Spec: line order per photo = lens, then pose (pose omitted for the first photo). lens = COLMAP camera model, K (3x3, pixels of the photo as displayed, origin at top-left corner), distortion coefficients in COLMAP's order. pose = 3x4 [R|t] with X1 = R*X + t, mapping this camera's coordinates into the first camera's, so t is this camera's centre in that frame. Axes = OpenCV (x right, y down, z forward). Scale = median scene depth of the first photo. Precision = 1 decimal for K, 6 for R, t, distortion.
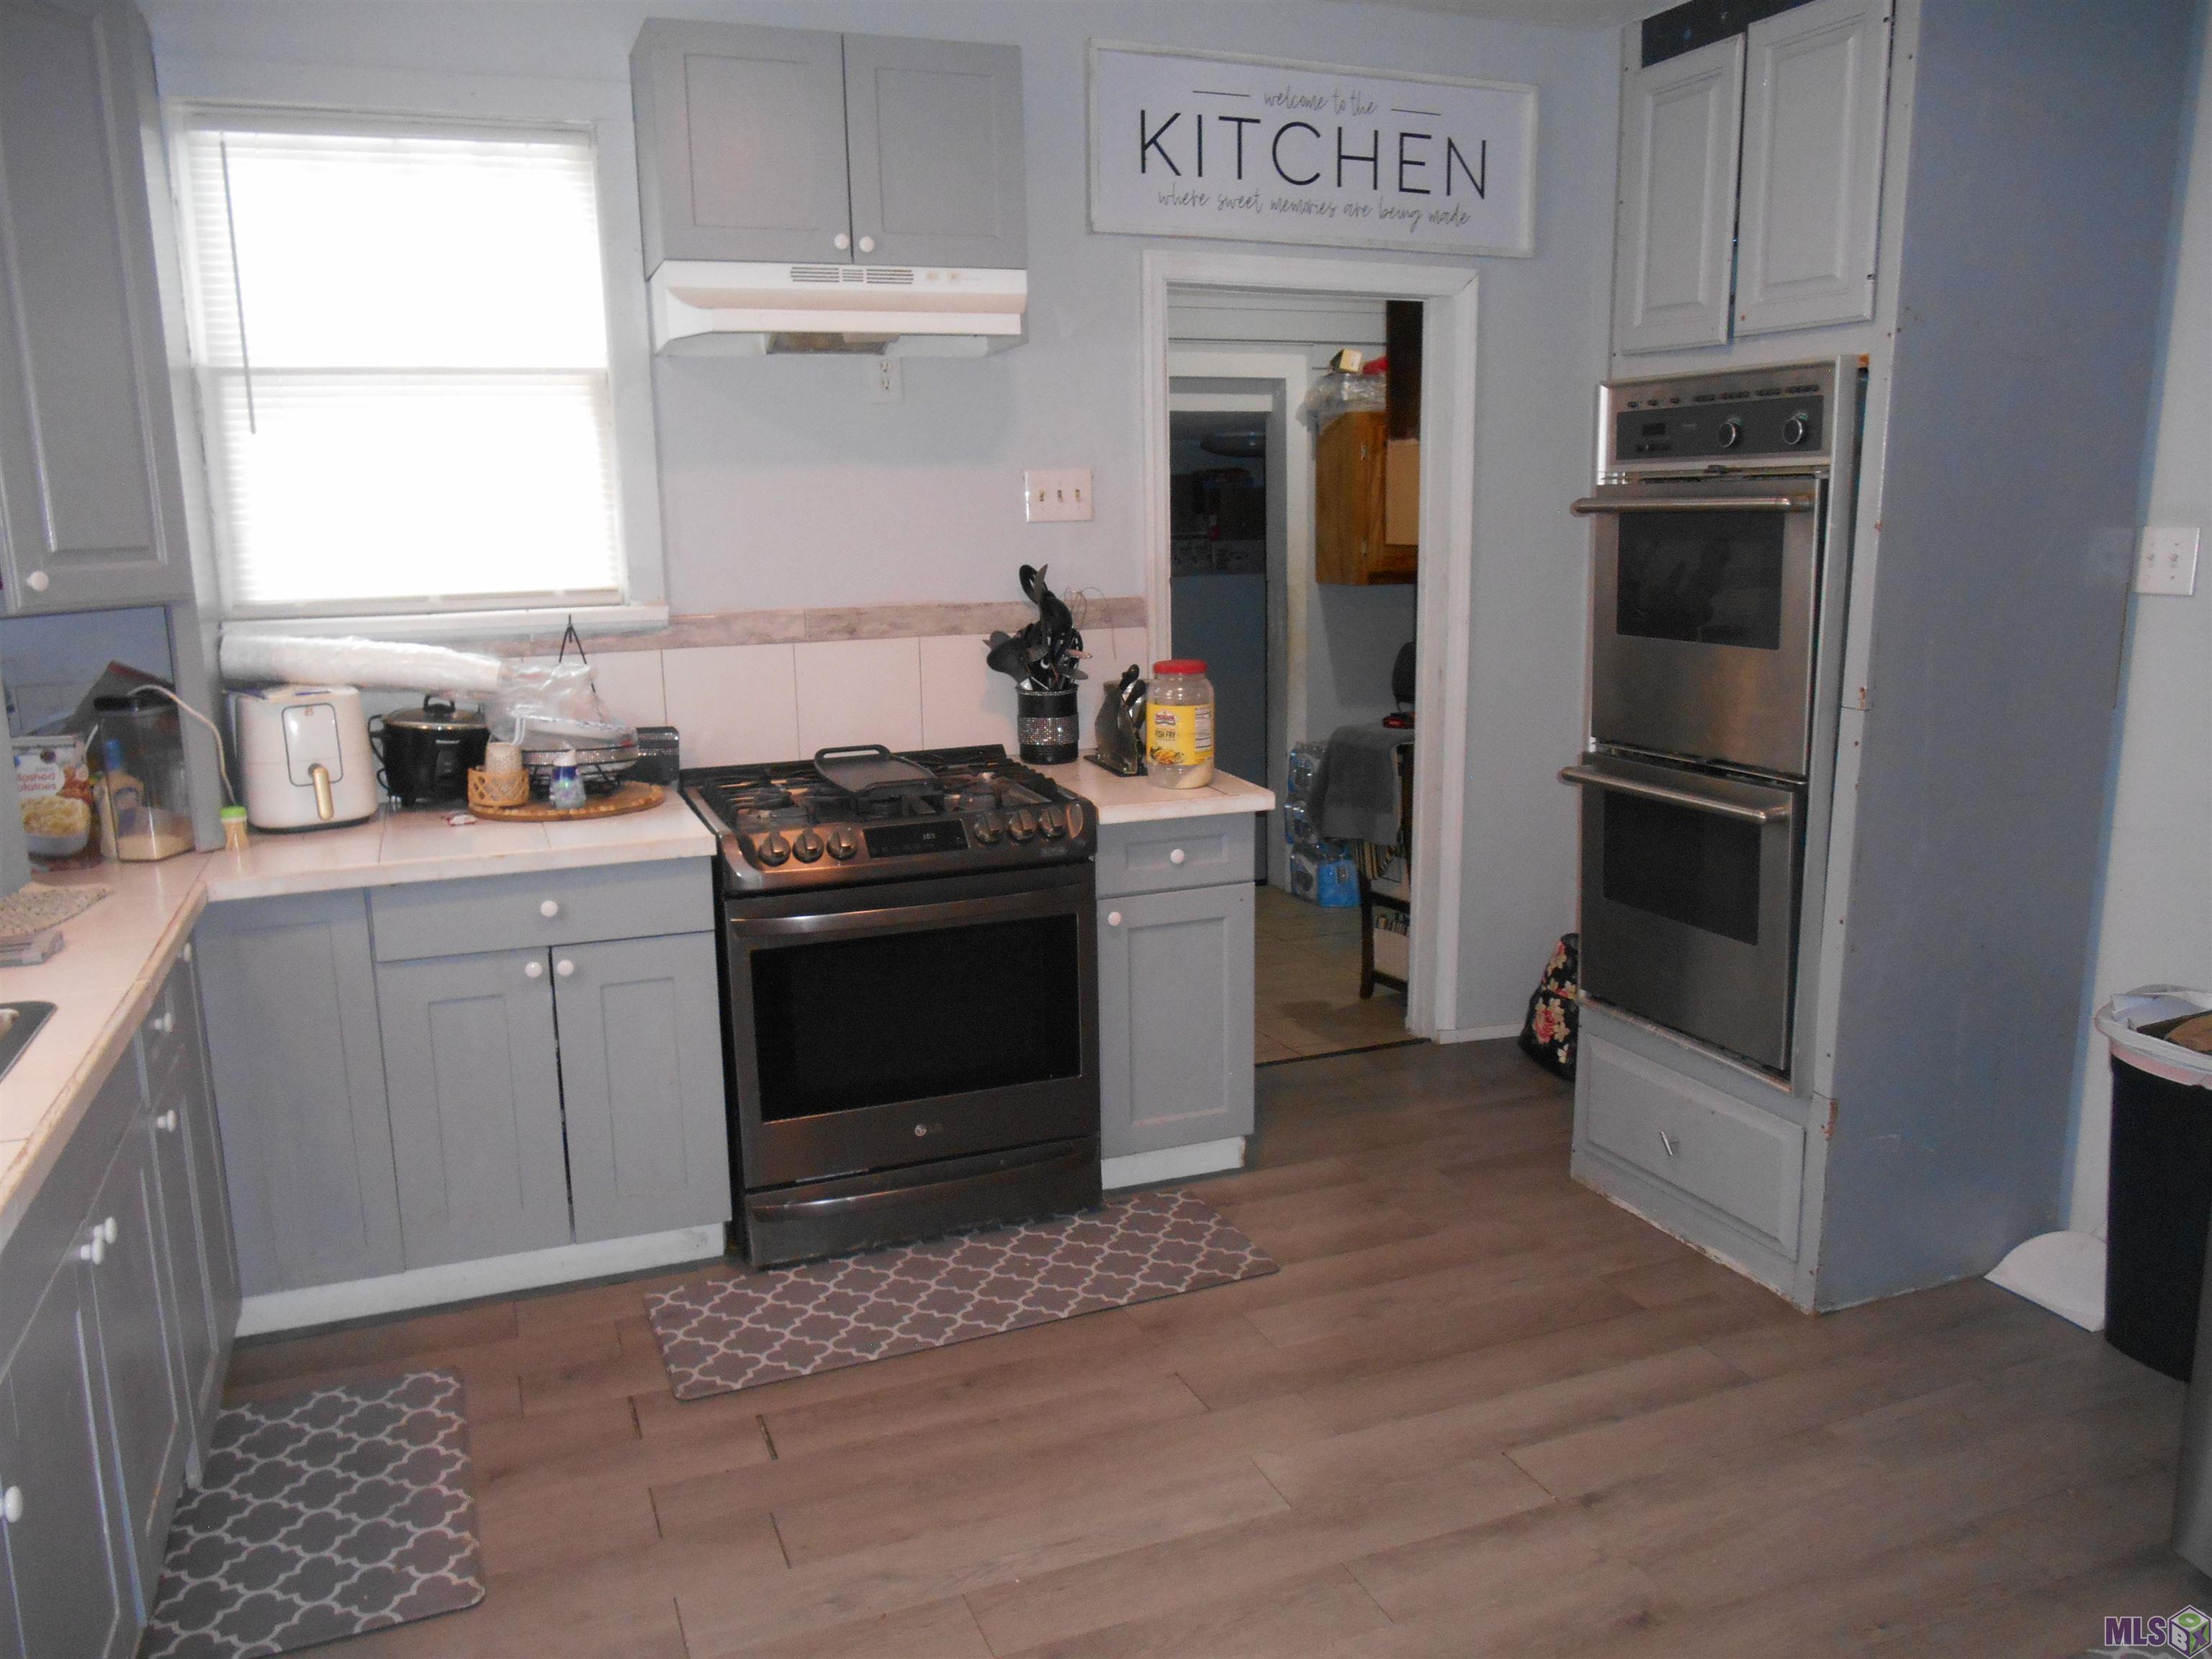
lens RADIAL K [[1698.4, 0, 1123.0], [0, 1698.4, 832.4], [0, 0, 1]] dist [-0.044502, 0.019968]
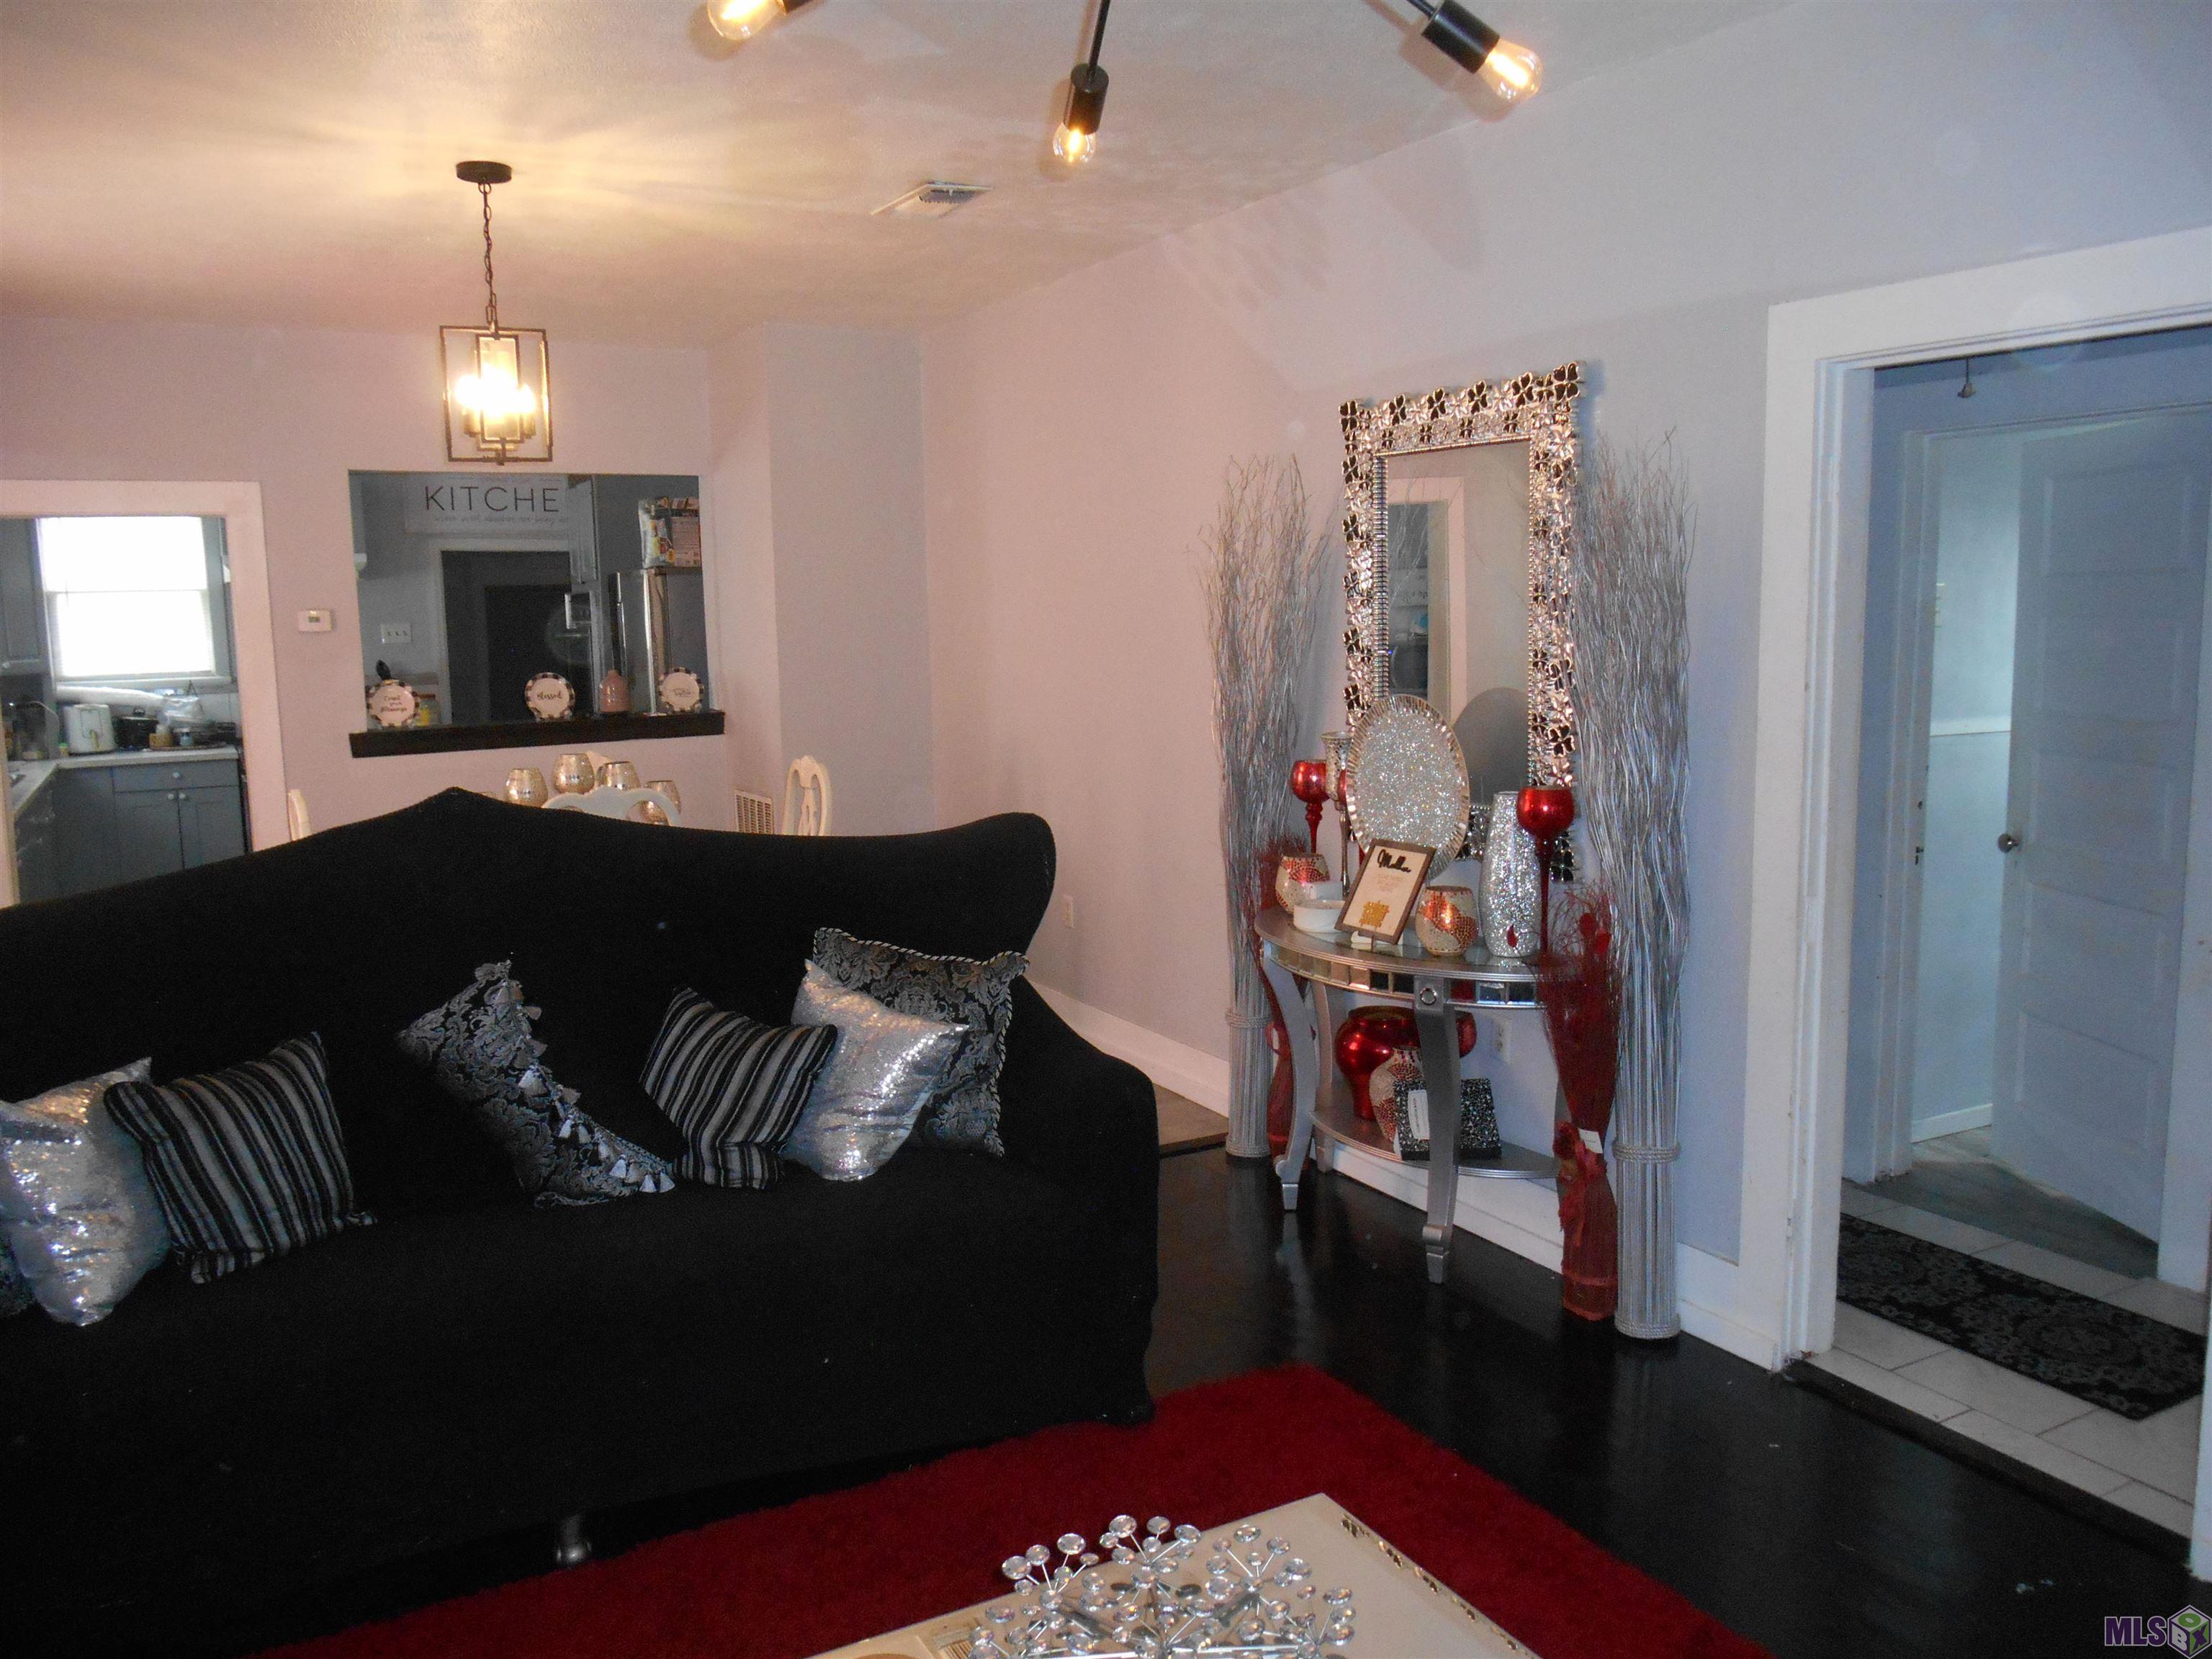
lens RADIAL K [[1698.4, 0, 1124.8], [0, 1698.4, 817.6], [0, 0, 1]] dist [-0.044502, 0.019968]
pose [[0.989683, -0.016074, 0.142369, 0.792813], [0.025156, 0.997745, -0.062221, 0.307141], [-0.141048, 0.065160, 0.987856, -1.910395]]
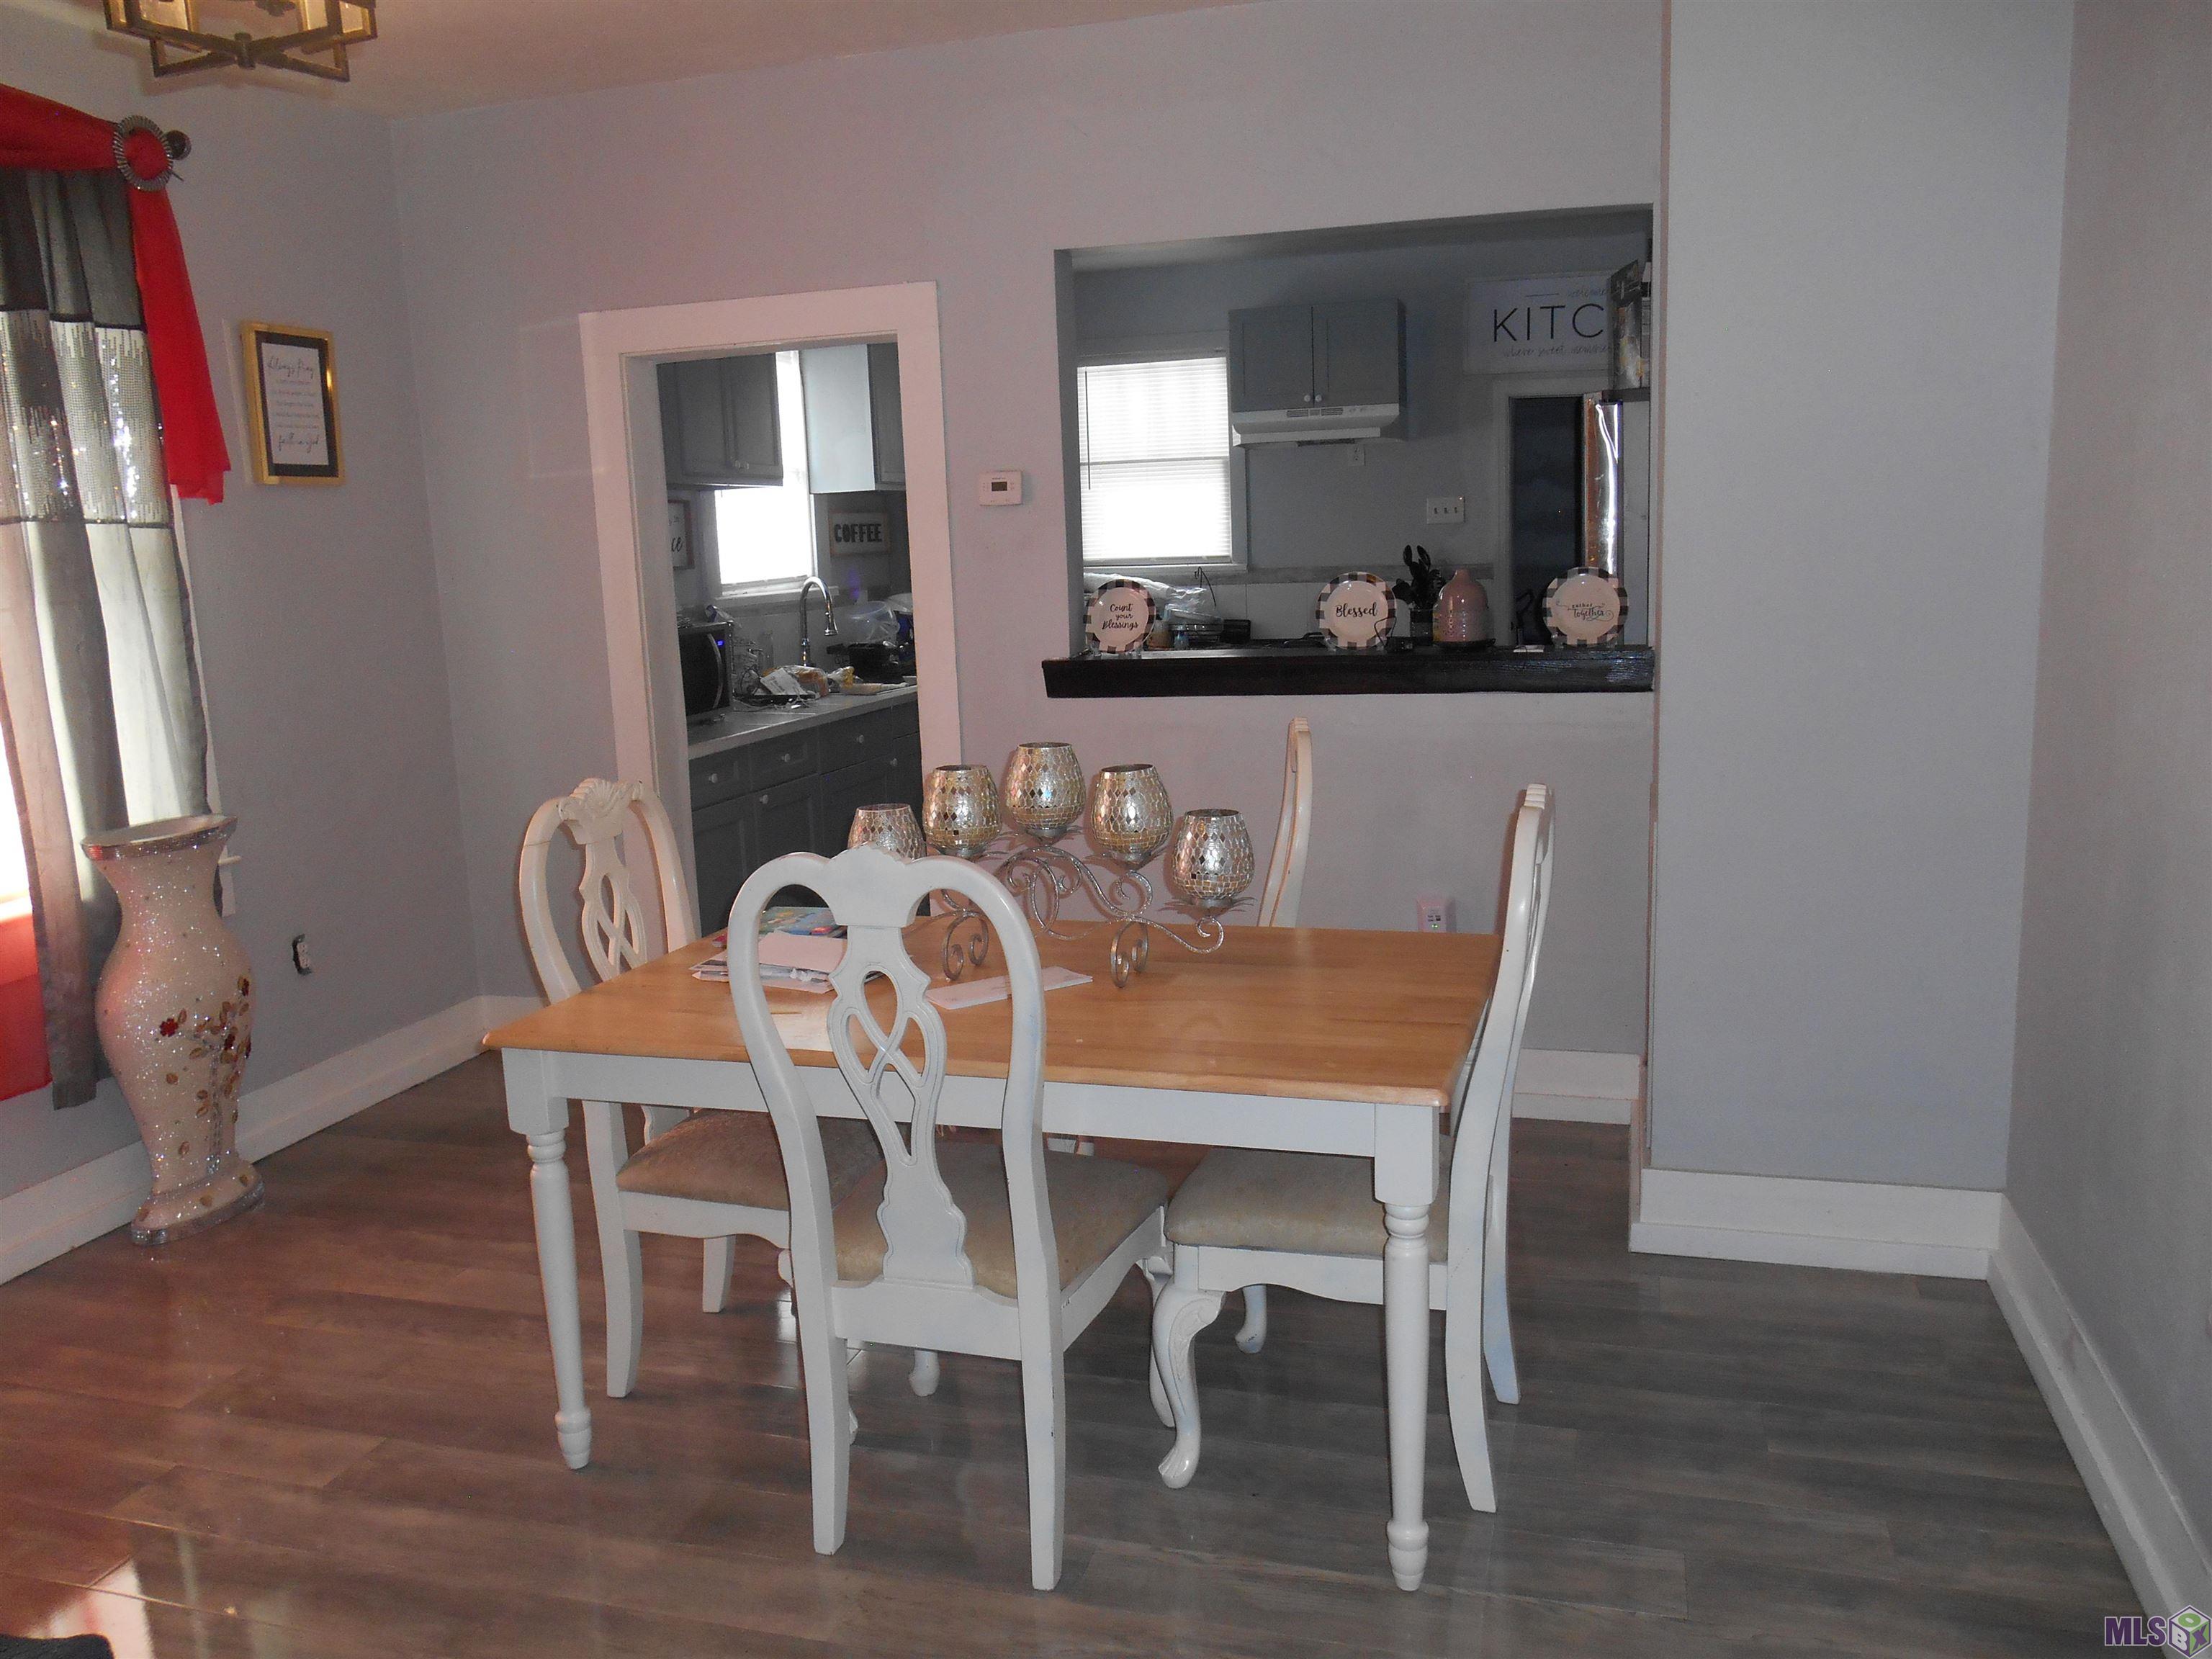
lens RADIAL K [[1698.4, 0, 1109.8], [0, 1698.4, 829.8], [0, 0, 1]] dist [-0.044502, 0.019968]
pose [[0.781420, 0.106354, -0.614876, 1.035460], [-0.100129, 0.993971, 0.044676, 0.135421], [0.615920, 0.026656, 0.787358, -0.872904]]
